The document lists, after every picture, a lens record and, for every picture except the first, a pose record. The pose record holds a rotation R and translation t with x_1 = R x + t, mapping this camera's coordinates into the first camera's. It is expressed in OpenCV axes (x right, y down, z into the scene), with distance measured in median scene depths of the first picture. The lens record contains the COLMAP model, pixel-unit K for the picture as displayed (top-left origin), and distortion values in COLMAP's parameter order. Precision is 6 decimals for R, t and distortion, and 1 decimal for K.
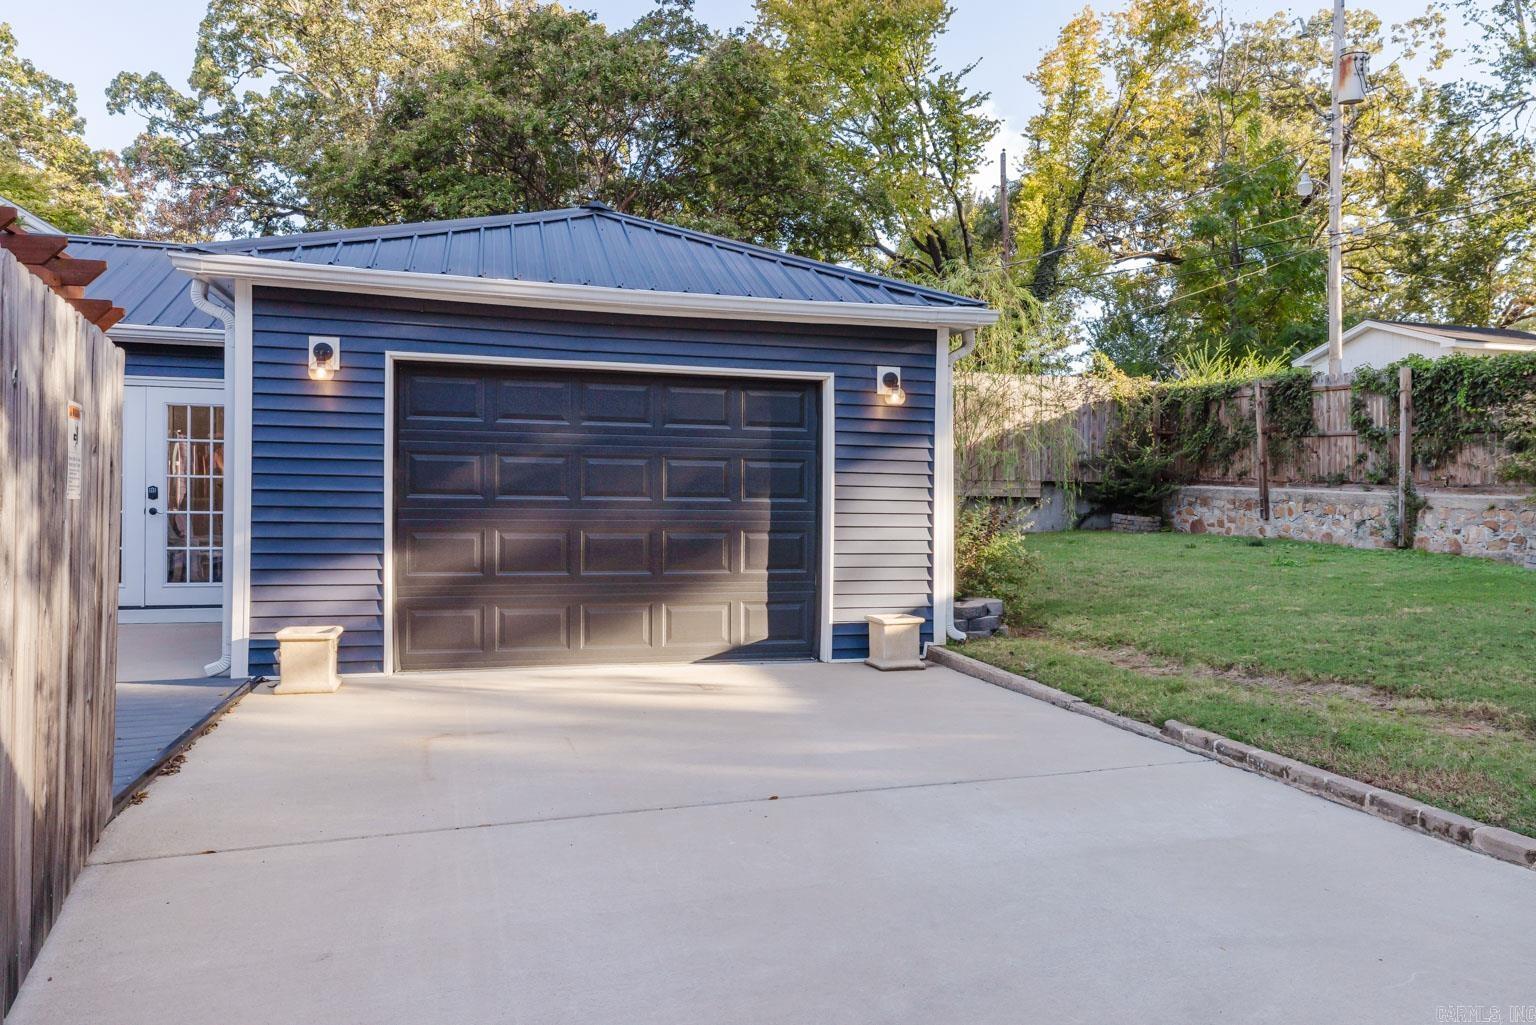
lens RADIAL K [[1026.2, 0, 767.8], [0, 1026.2, 506.0], [0, 0, 1]] dist [0.005883, -0.003809]
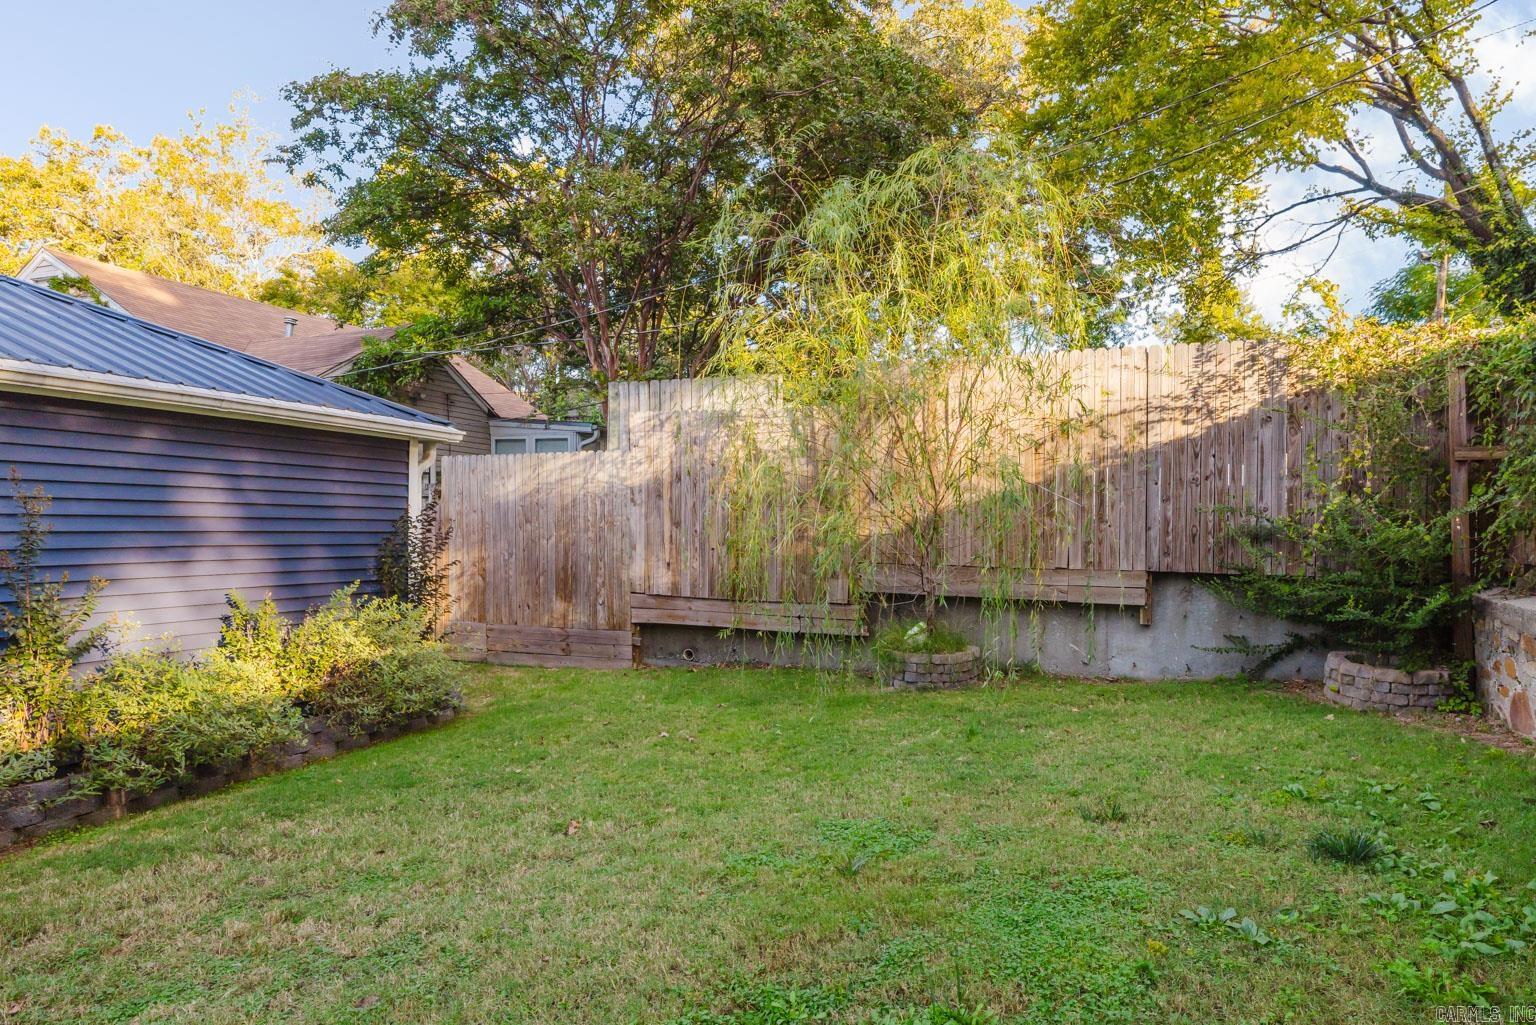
lens RADIAL K [[970.3, 0, 759.5], [0, 970.3, 528.9], [0, 0, 1]] dist [0.004733, -0.002712]
pose [[0.778839, 0.000254, -0.627224, 0.461446], [-0.014364, 0.999745, -0.017431, -0.037698], [0.627059, 0.022586, 0.778644, 0.617120]]
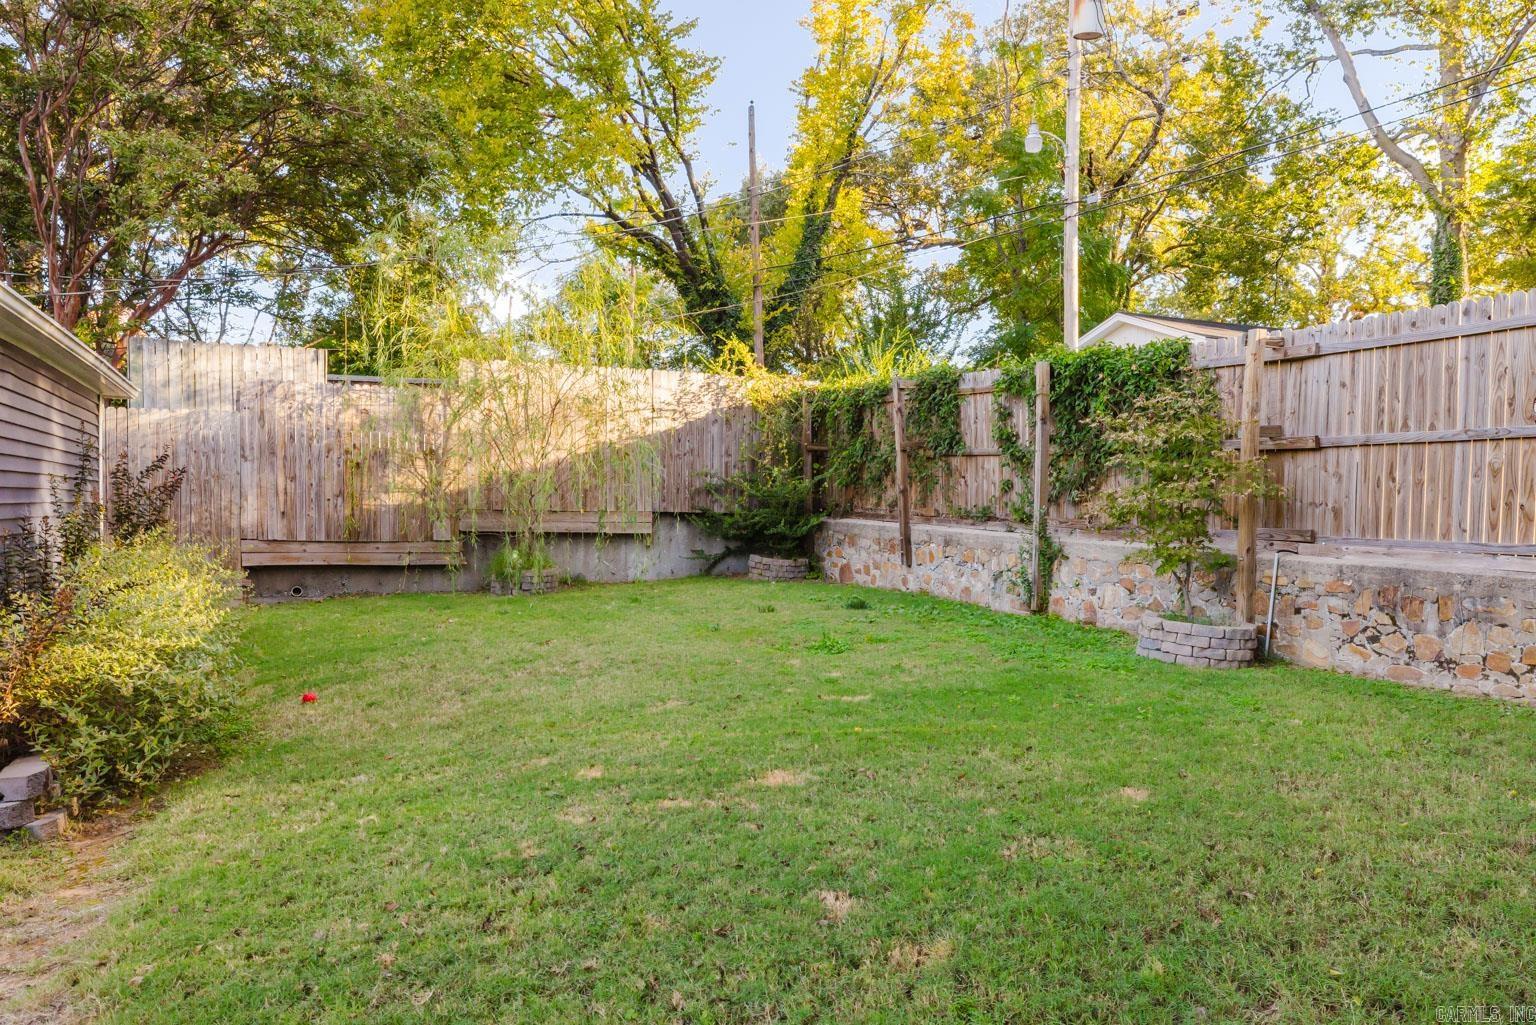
lens RADIAL K [[1131.5, 0, 754.0], [0, 1131.5, 556.6], [0, 0, 1]] dist [0.004076, 0.002153]
pose [[0.992082, -0.002847, 0.125558, 0.267550], [-0.000826, 0.999574, 0.029189, -0.017820], [-0.125588, -0.029062, 0.991657, 0.196224]]
